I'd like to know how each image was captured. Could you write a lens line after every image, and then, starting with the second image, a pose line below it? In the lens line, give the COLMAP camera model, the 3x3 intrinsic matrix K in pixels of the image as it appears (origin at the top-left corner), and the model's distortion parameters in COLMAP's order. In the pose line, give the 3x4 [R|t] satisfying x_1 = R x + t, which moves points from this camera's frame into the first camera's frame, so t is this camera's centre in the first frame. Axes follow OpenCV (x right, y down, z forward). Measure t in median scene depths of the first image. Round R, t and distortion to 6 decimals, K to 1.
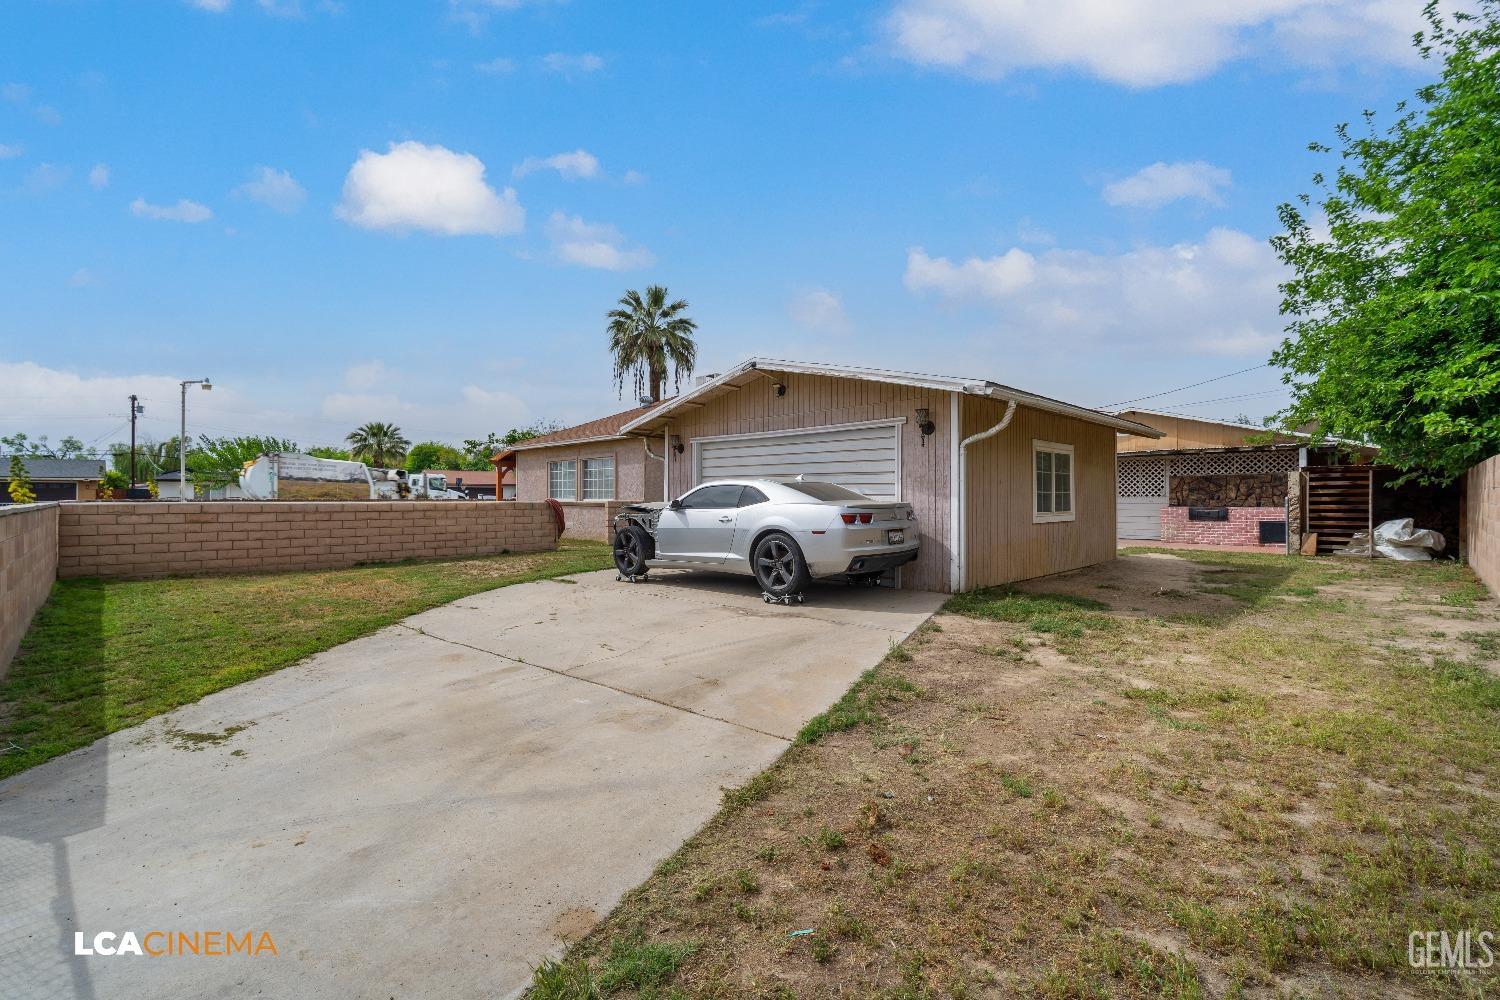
lens RADIAL K [[663.4, 0, 750.8], [0, 663.4, 489.0], [0, 0, 1]] dist [-0.001230, -0.000173]
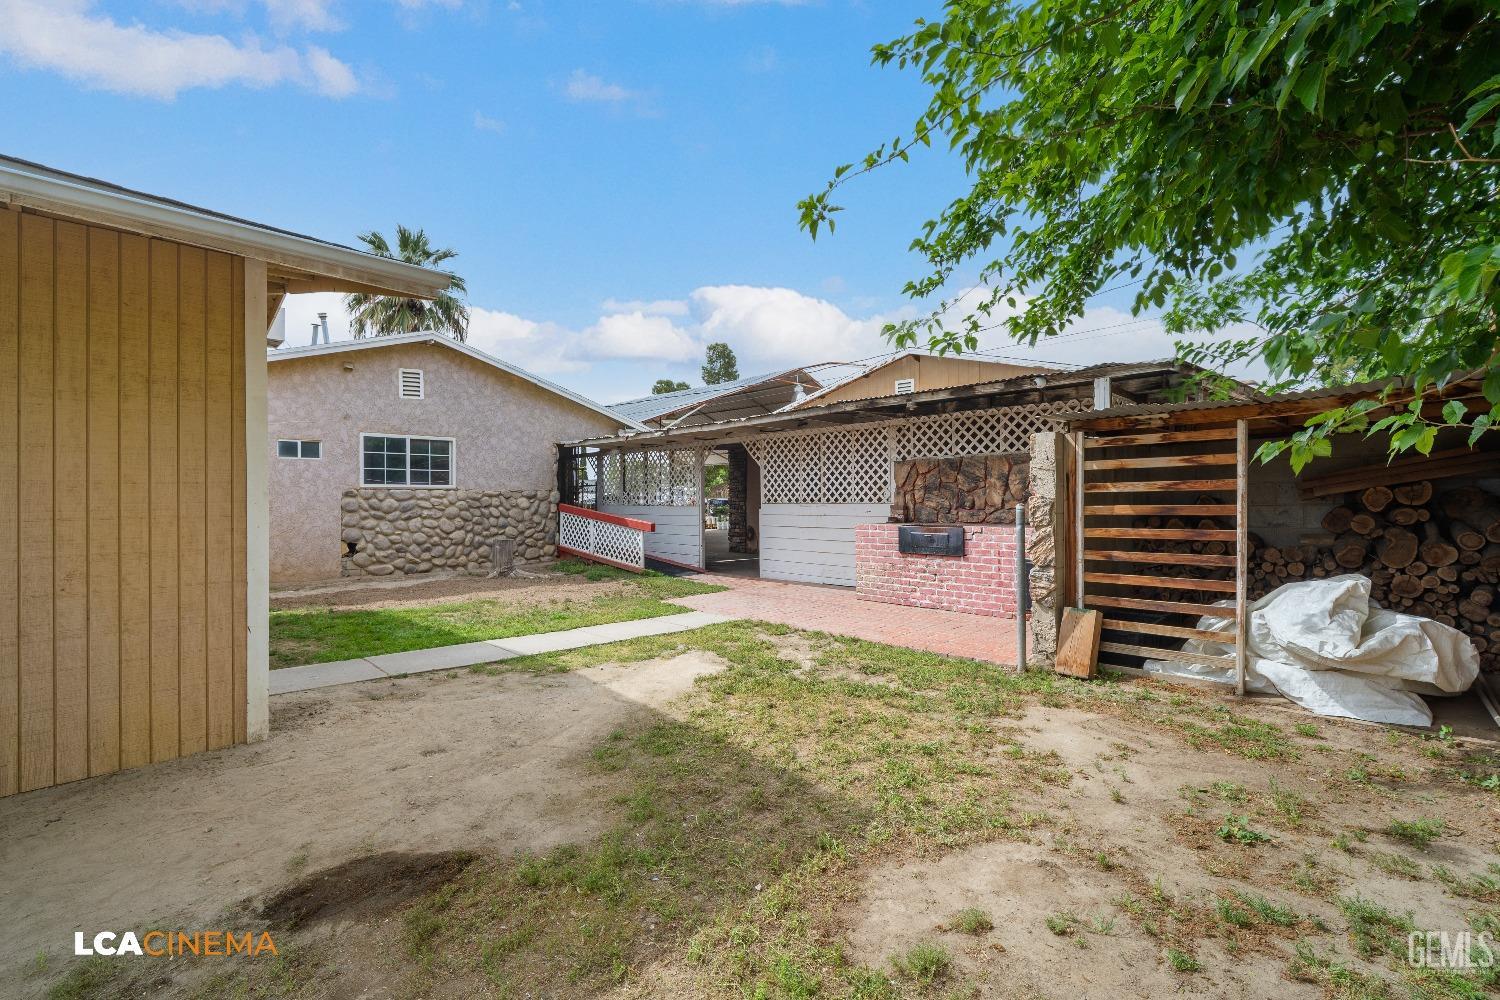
lens RADIAL K [[669.4, 0, 750.0], [0, 669.4, 500.0], [0, 0, 1]] dist [-0.001655, -0.000142]
pose [[0.999926, -0.002679, 0.011827, 0.672843], [0.002571, 0.999955, 0.009127, 0.006440], [-0.011851, -0.009096, 0.999888, 0.659433]]
